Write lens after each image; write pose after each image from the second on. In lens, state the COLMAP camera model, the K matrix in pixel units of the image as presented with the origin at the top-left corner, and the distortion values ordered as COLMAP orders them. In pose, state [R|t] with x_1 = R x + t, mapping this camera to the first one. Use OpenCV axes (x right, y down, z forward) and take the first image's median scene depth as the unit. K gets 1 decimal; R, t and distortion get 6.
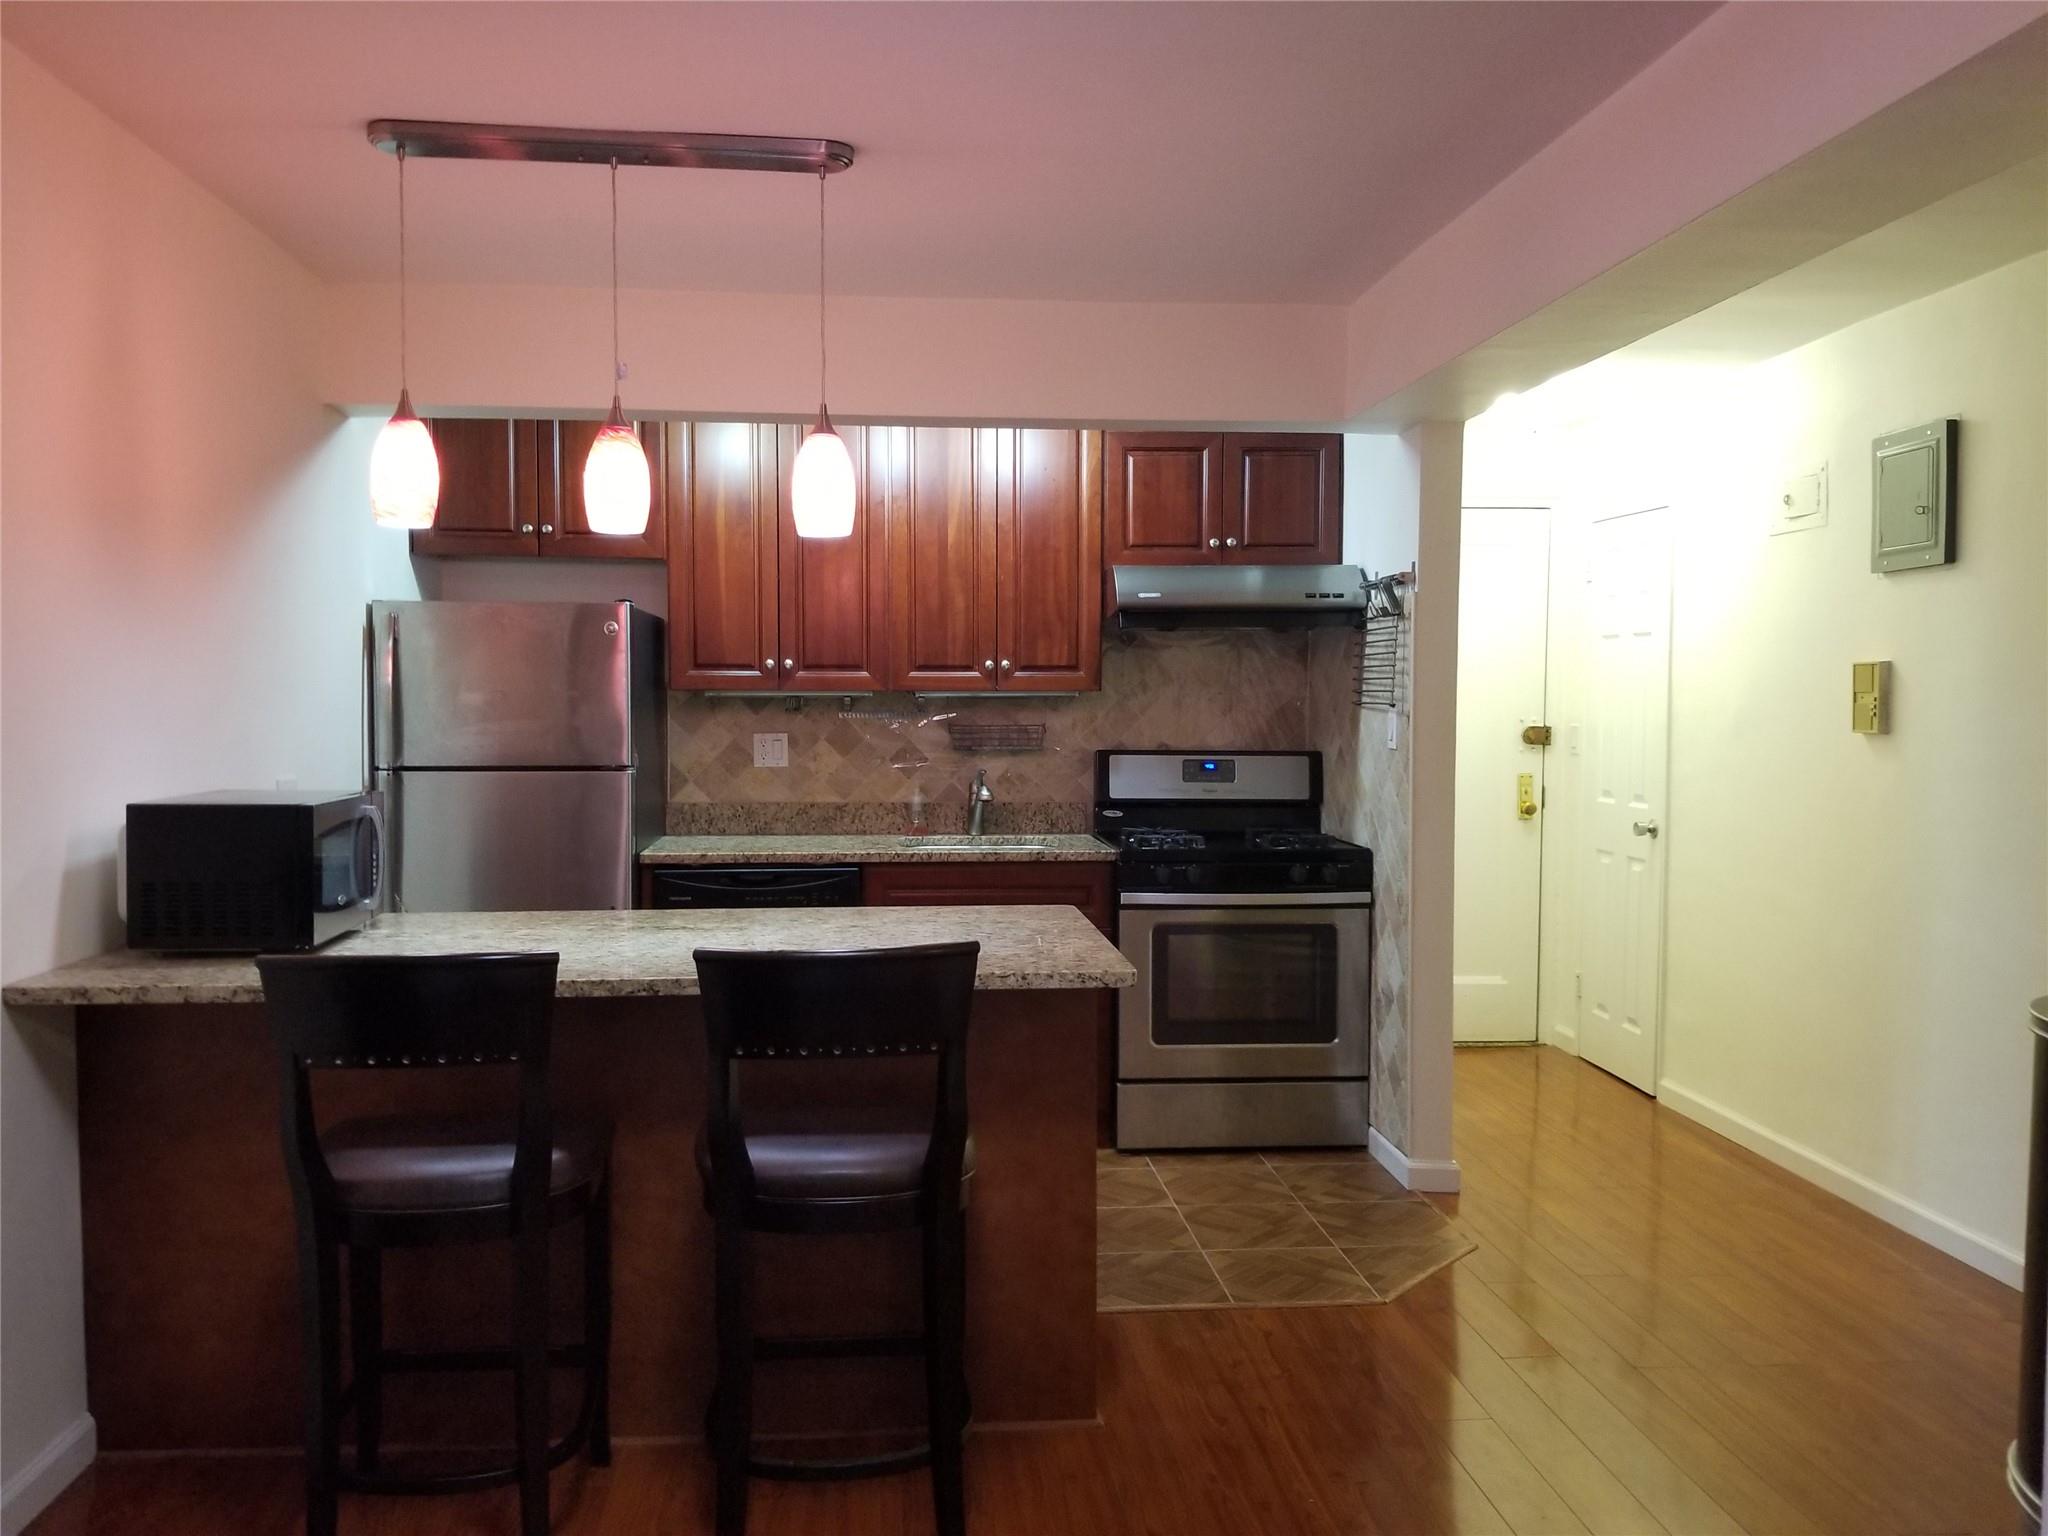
lens RADIAL K [[1584.3, 0, 1024.0], [0, 1584.3, 768.0], [0, 0, 1]] dist [0.067572, -0.184844]
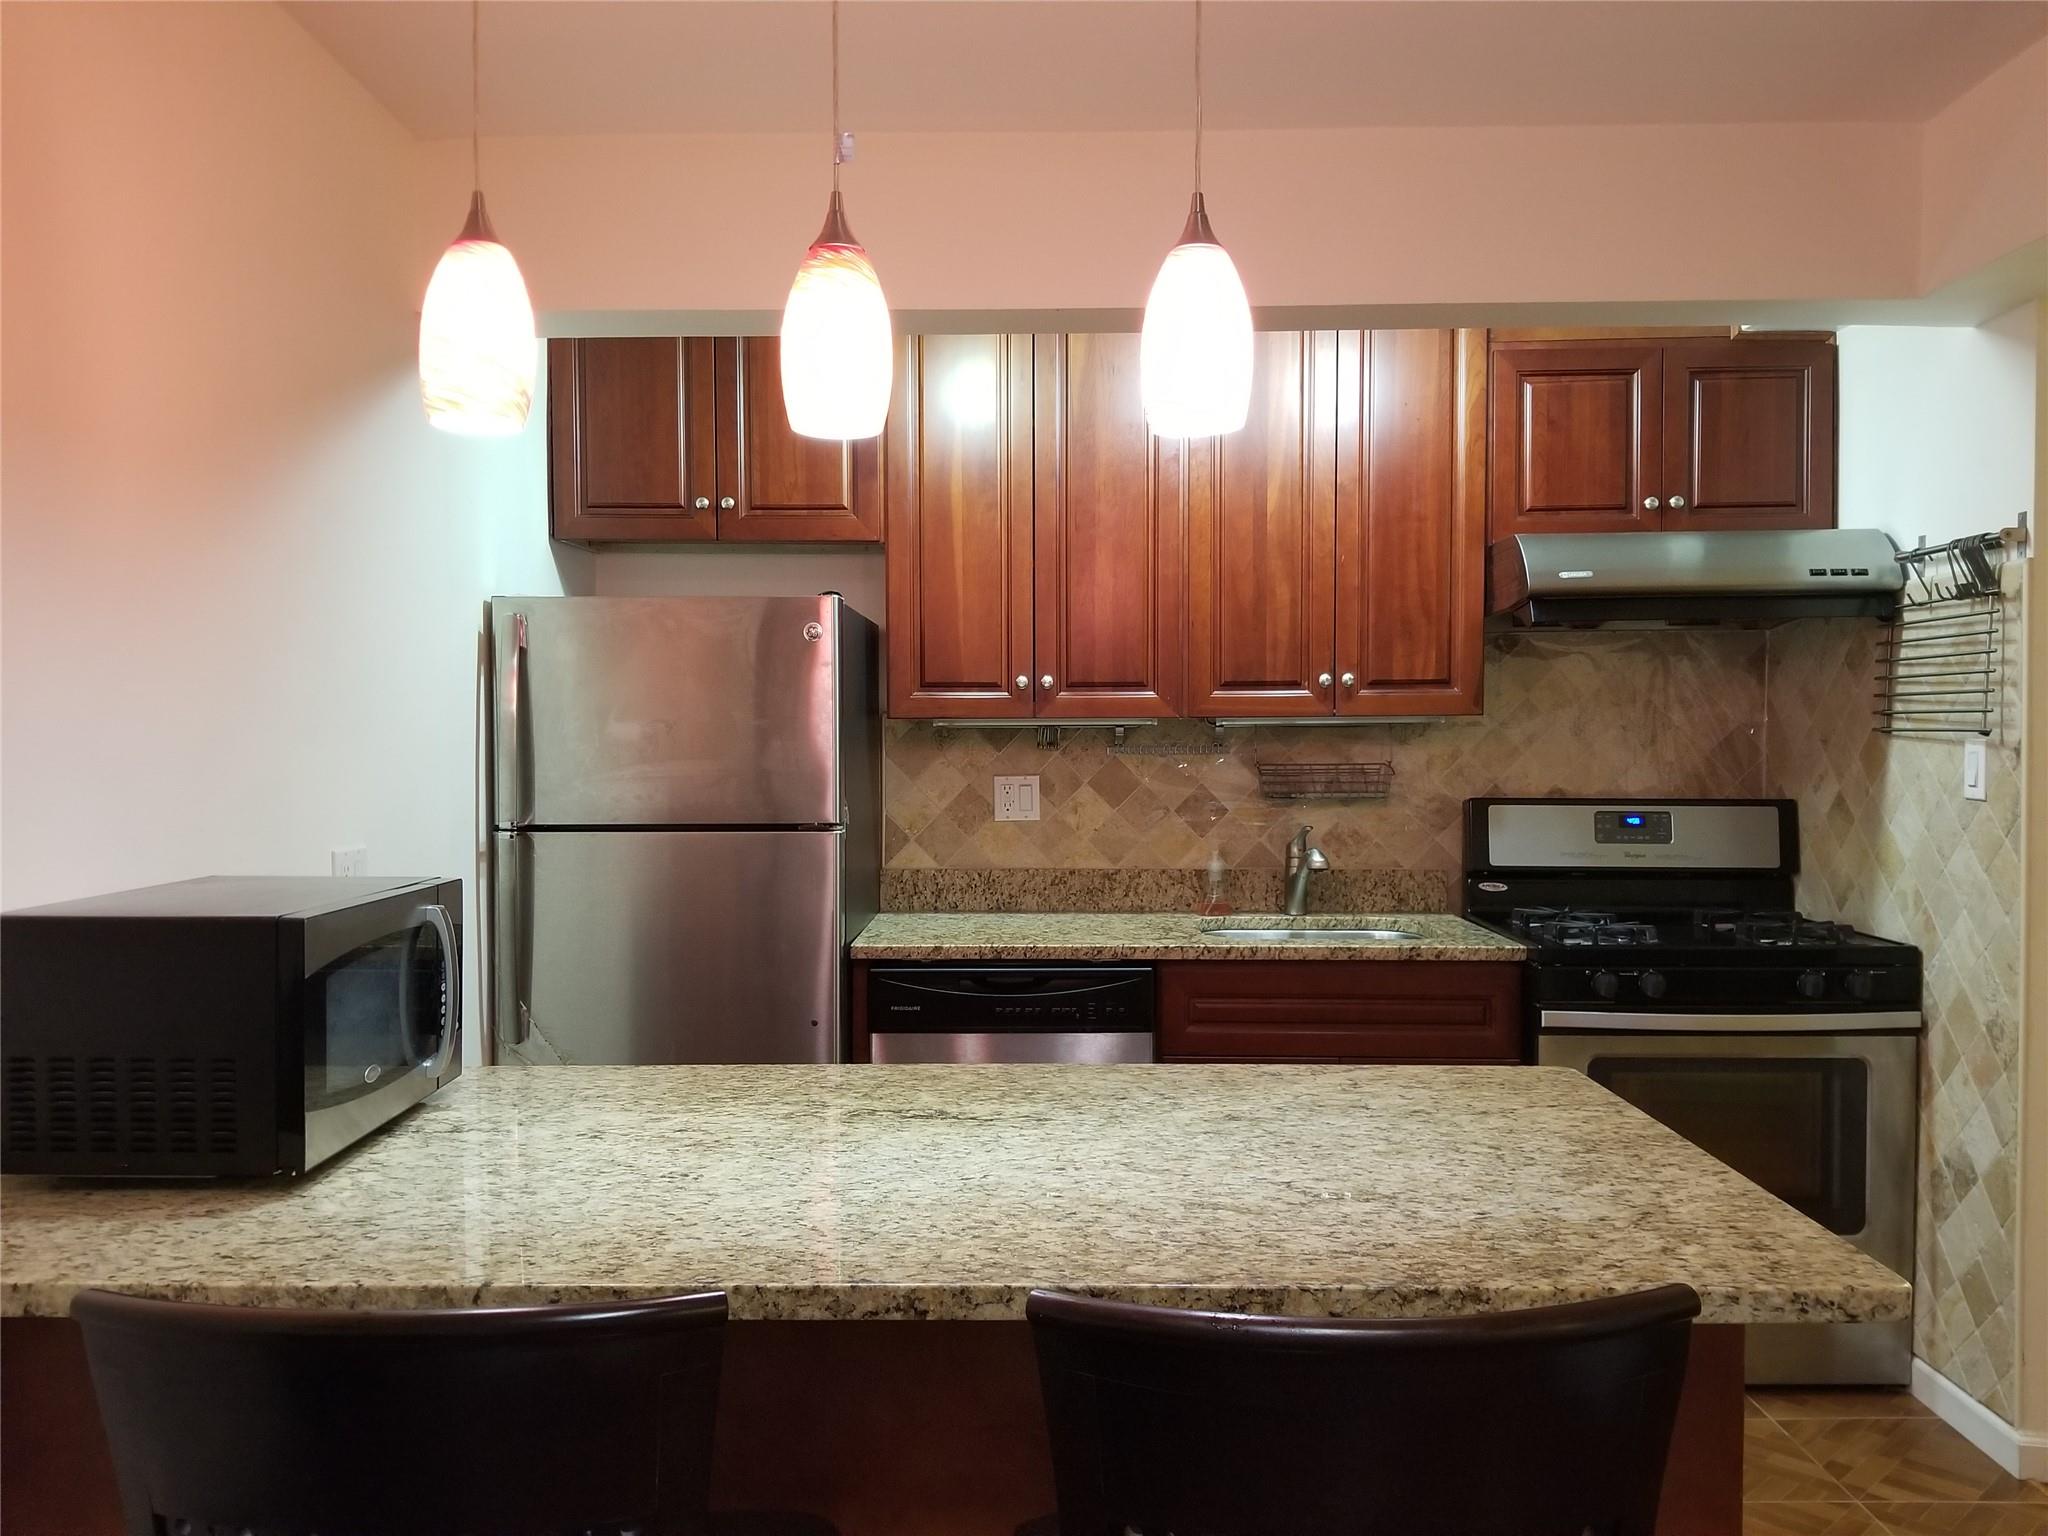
lens RADIAL K [[1584.3, 0, 1024.0], [0, 1584.3, 768.0], [0, 0, 1]] dist [0.067572, -0.184844]
pose [[0.993741, -0.003336, -0.111662, -0.077449], [0.000876, 0.999756, -0.022070, -0.009679], [0.111709, 0.021834, 0.993501, 0.273414]]
